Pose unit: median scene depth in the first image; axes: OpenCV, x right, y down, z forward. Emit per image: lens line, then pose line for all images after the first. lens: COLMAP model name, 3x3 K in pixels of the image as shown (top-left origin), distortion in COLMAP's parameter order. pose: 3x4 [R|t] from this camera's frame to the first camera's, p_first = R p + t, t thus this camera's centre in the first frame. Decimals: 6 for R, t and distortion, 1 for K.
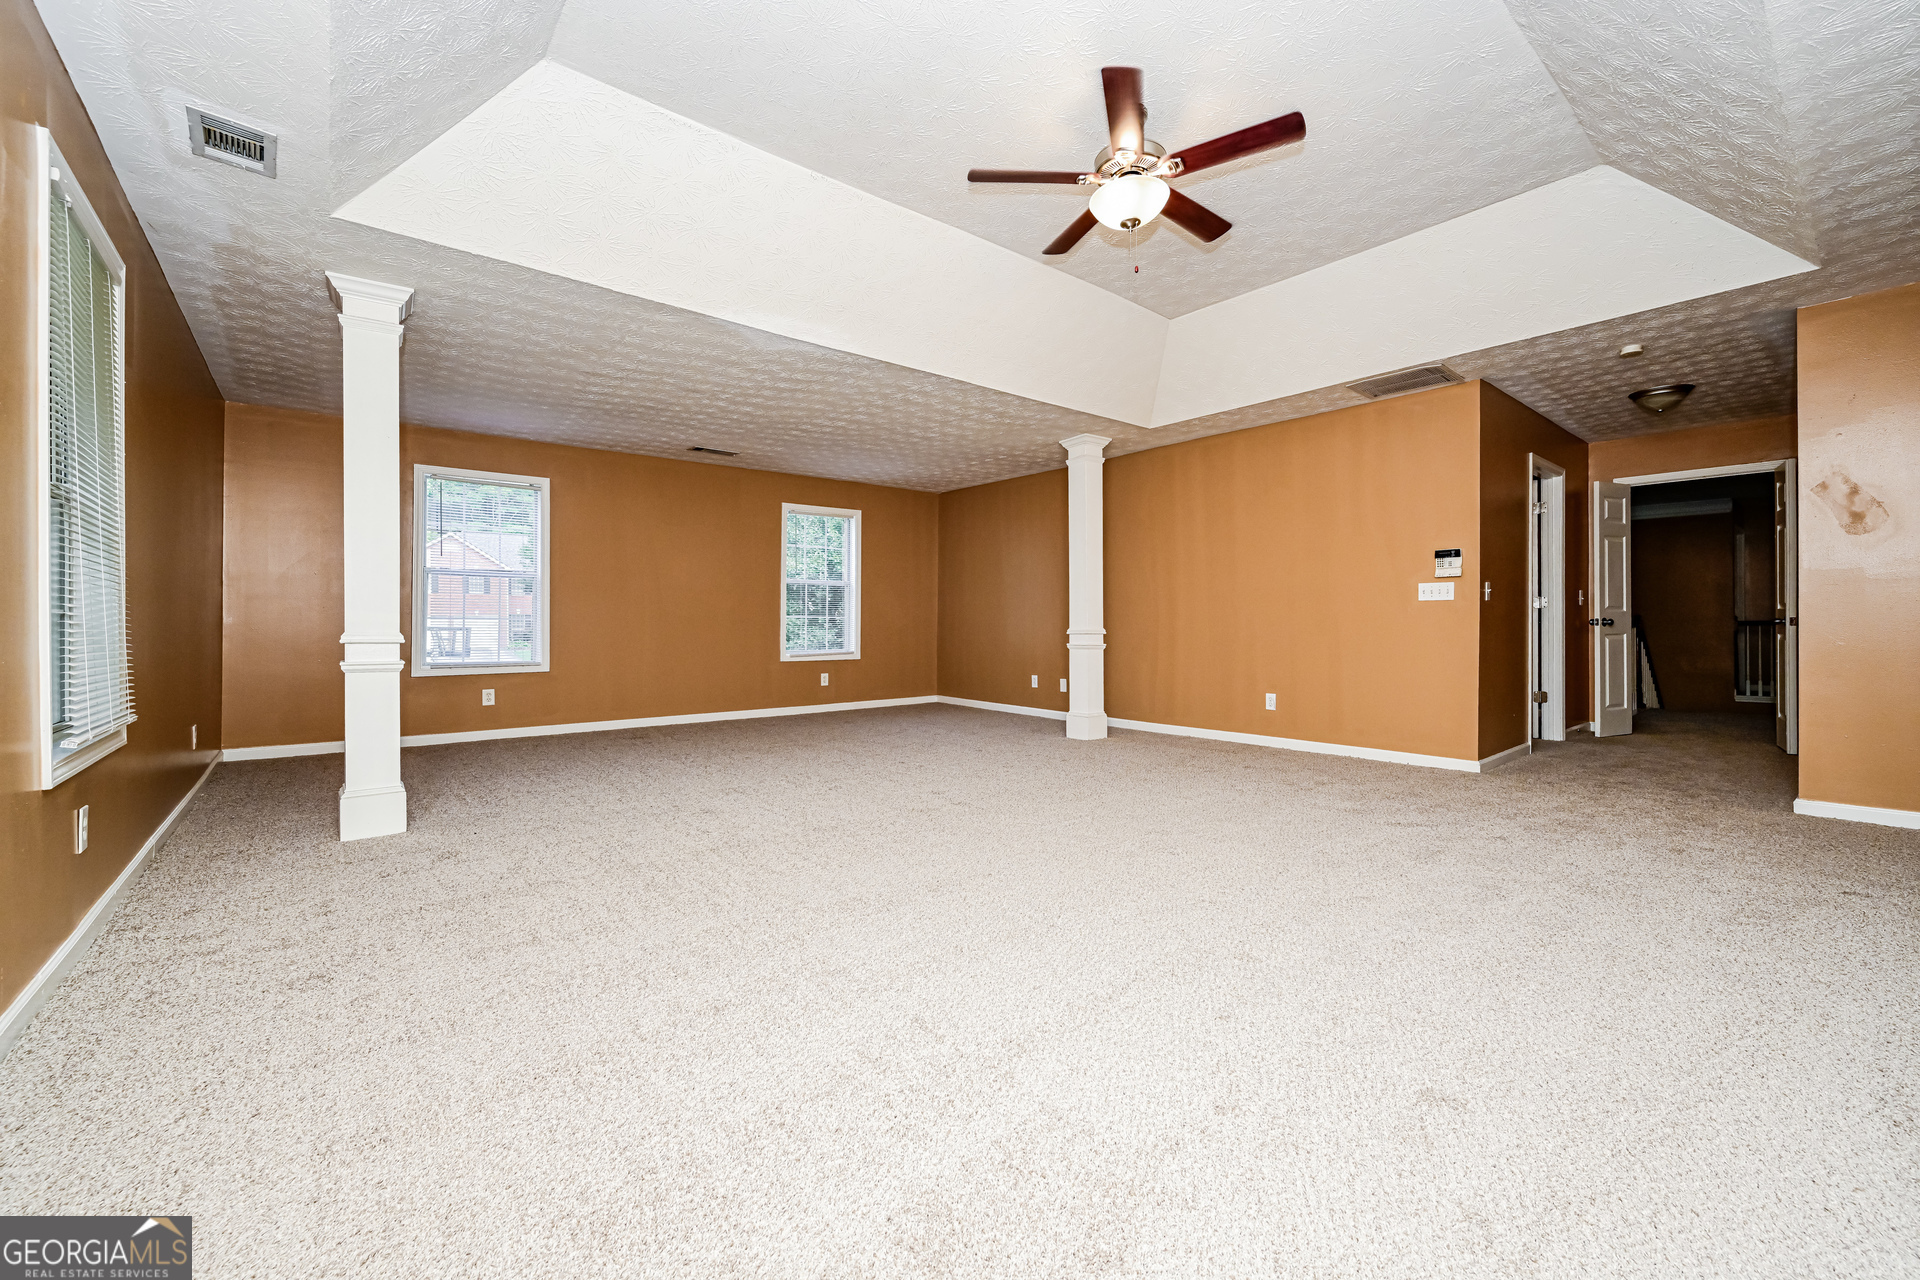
lens RADIAL K [[755.3, 0, 958.3], [0, 755.3, 630.2], [0, 0, 1]] dist [-0.001188, -0.000074]
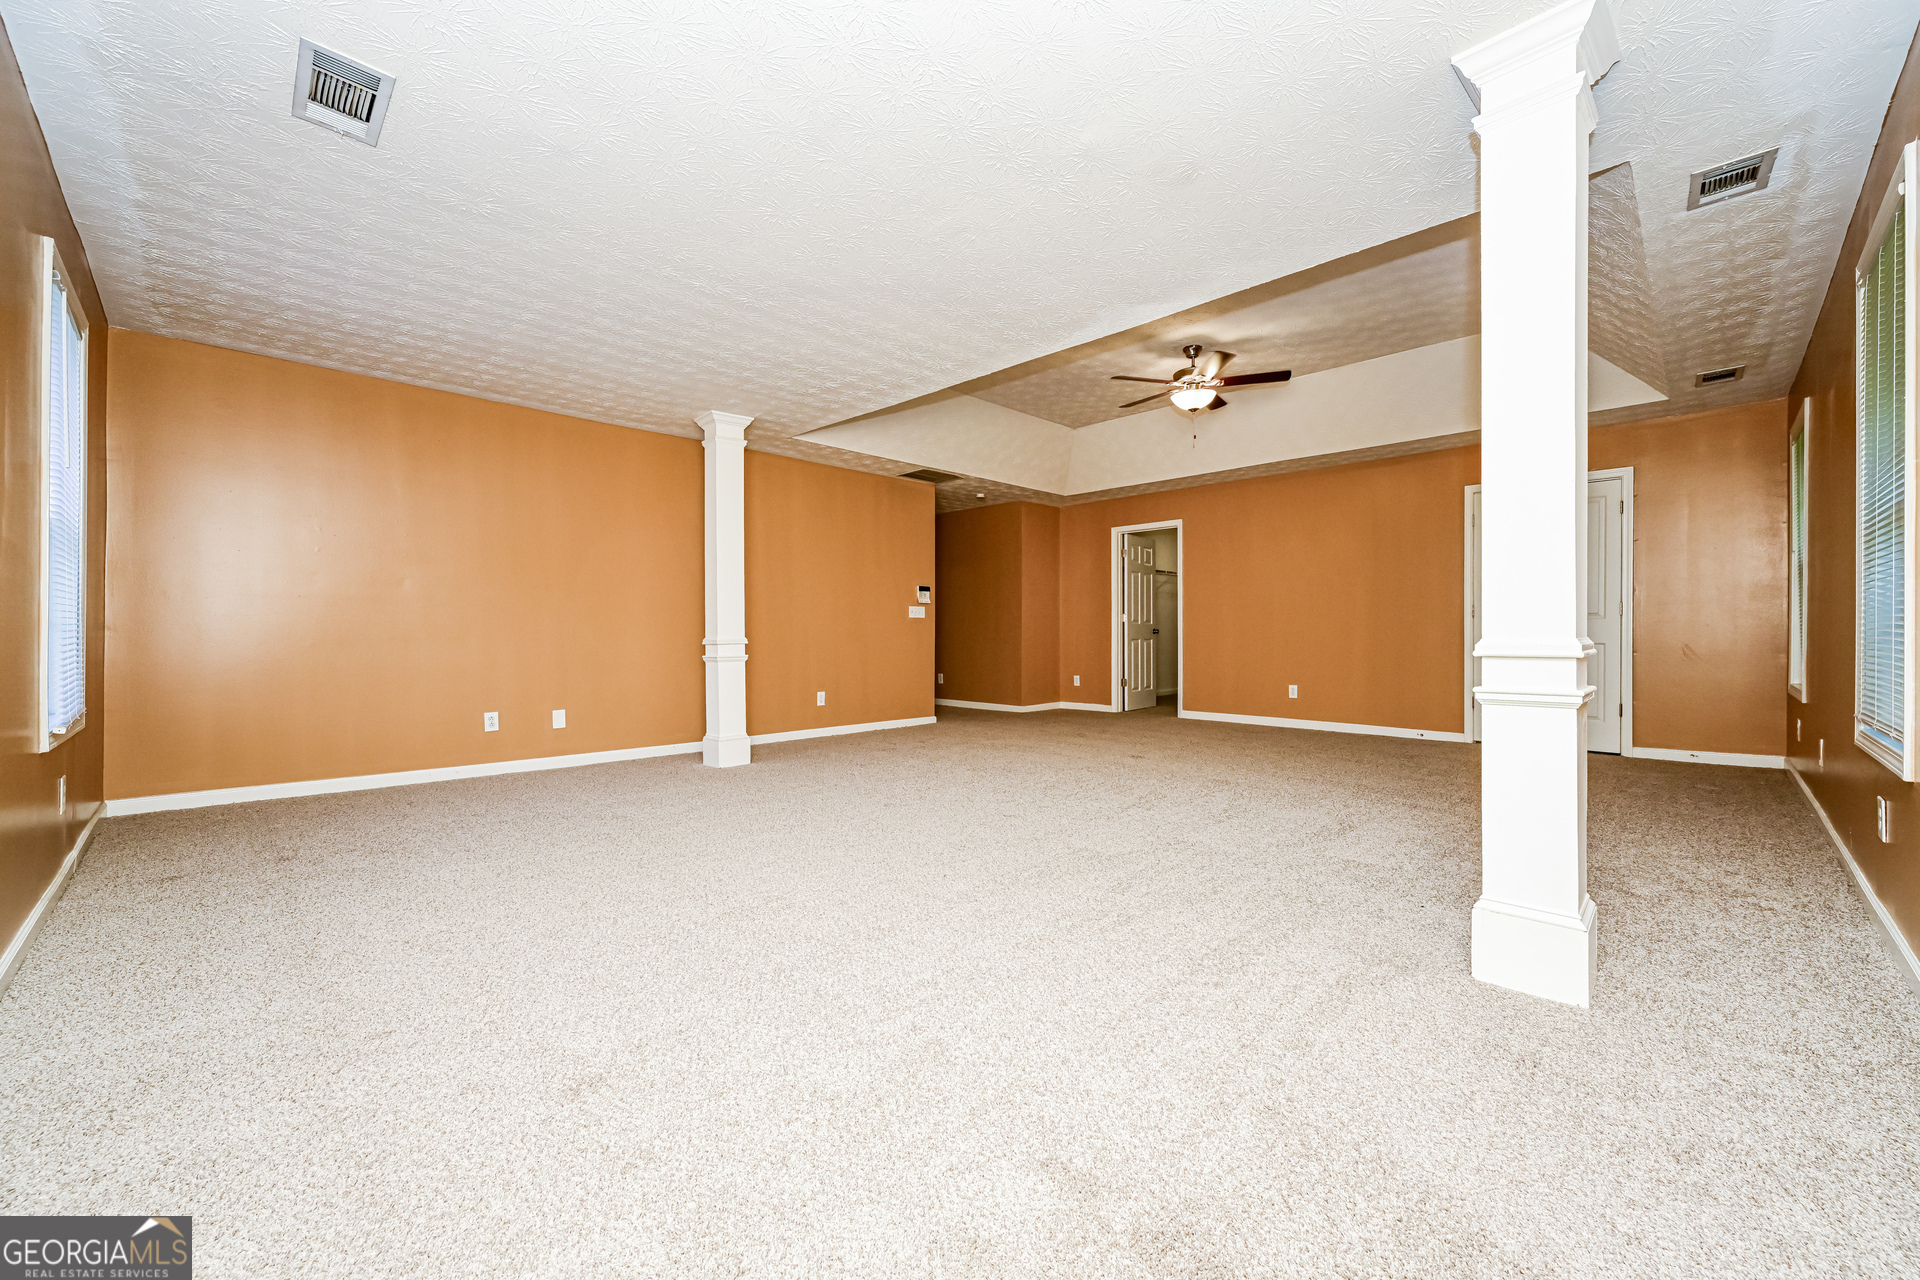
lens RADIAL K [[755.3, 0, 956.6], [0, 755.3, 635.5], [0, 0, 1]] dist [-0.001188, -0.000074]
pose [[-0.109542, -0.003399, 0.993976, -0.772962], [0.003651, 0.999986, 0.003822, -0.007834], [-0.993975, 0.004048, -0.109528, 0.919018]]
